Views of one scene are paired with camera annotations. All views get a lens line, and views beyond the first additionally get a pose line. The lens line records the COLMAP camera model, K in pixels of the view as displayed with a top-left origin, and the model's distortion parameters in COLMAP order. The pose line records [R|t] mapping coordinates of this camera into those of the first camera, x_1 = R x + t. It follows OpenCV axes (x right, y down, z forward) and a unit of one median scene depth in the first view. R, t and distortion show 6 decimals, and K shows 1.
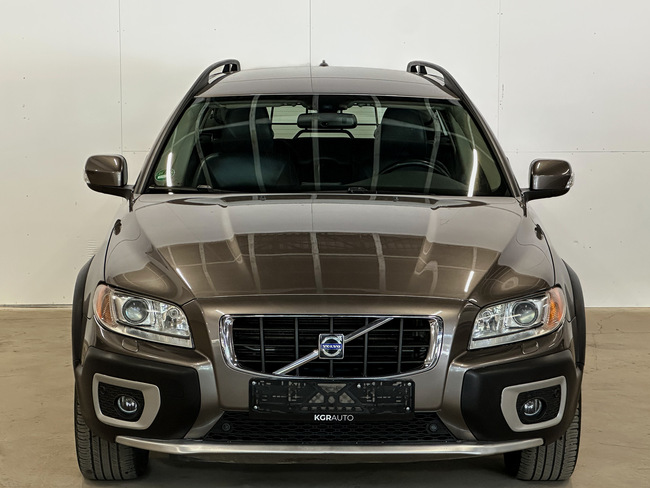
lens RADIAL K [[1802.7, 0, 325.2], [0, 1802.7, 239.5], [0, 0, 1]] dist [-0.454982, 0.000000]
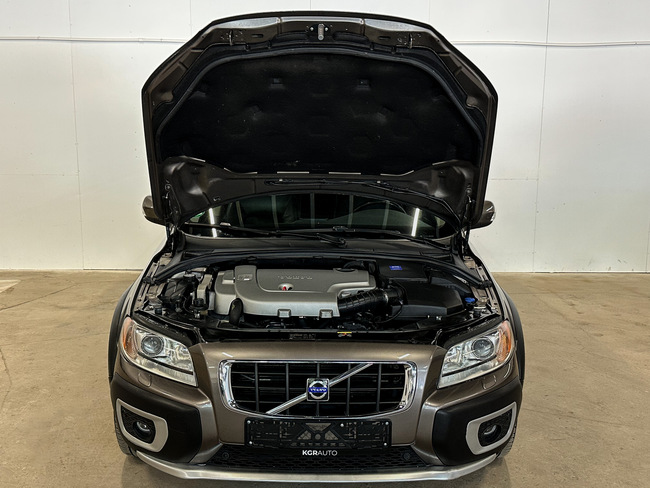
lens RADIAL K [[747.1, 0, 324.2], [0, 747.1, 238.7], [0, 0, 1]] dist [0.024018, 0.000000]
pose [[0.999981, 0.005483, 0.002816, 0.005529], [-0.005642, 0.998177, 0.060089, -0.062801], [-0.002482, -0.060103, 0.998189, 0.535794]]
